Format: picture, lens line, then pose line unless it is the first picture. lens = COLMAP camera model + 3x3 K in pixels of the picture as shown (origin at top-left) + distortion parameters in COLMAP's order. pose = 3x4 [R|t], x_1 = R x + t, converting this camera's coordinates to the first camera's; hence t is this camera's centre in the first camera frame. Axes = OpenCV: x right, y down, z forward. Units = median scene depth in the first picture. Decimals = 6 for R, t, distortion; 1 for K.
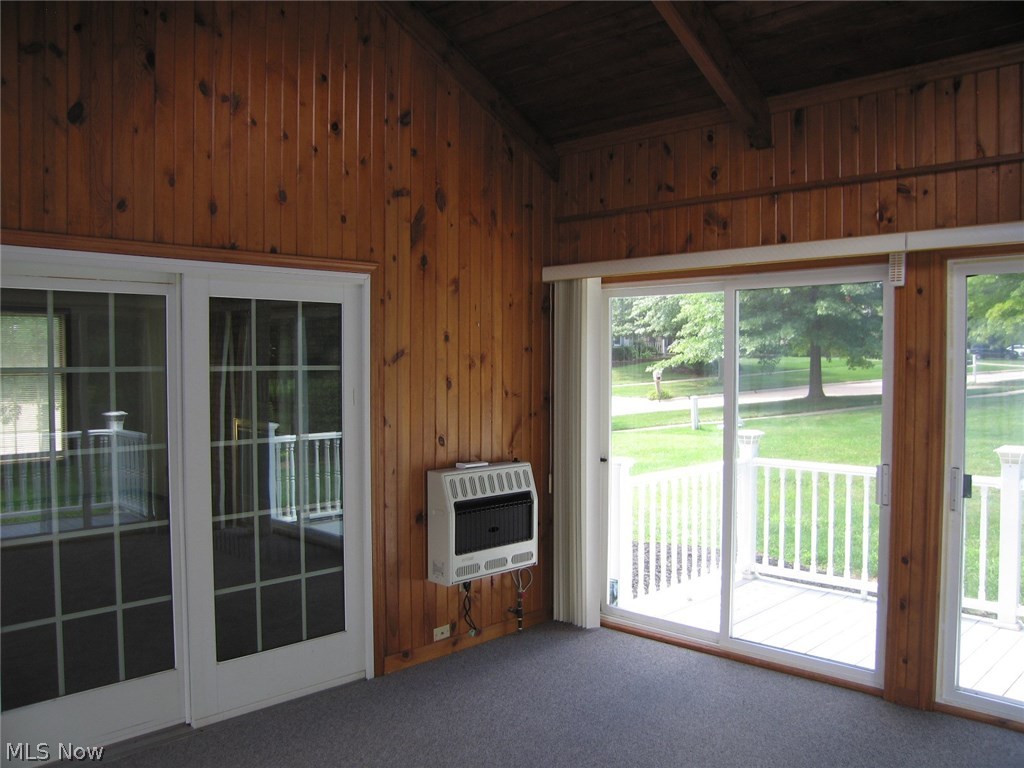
lens RADIAL K [[848.8, 0, 512.0], [0, 848.8, 384.0], [0, 0, 1]] dist [-0.153688, 0.132085]
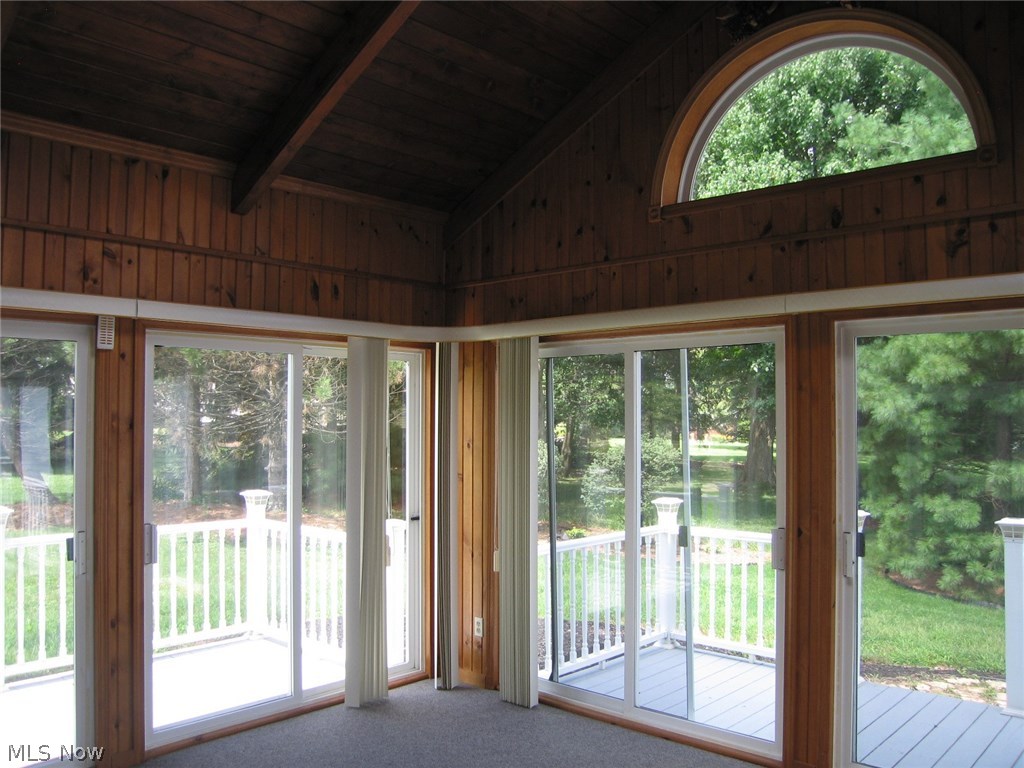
lens RADIAL K [[848.8, 0, 512.0], [0, 848.8, 384.0], [0, 0, 1]] dist [-0.153688, 0.132085]
pose [[-0.026466, 0.039932, 0.998852, -0.548722], [0.031248, 0.998747, -0.039100, -0.022438], [-0.999161, 0.030178, -0.027680, 0.547052]]
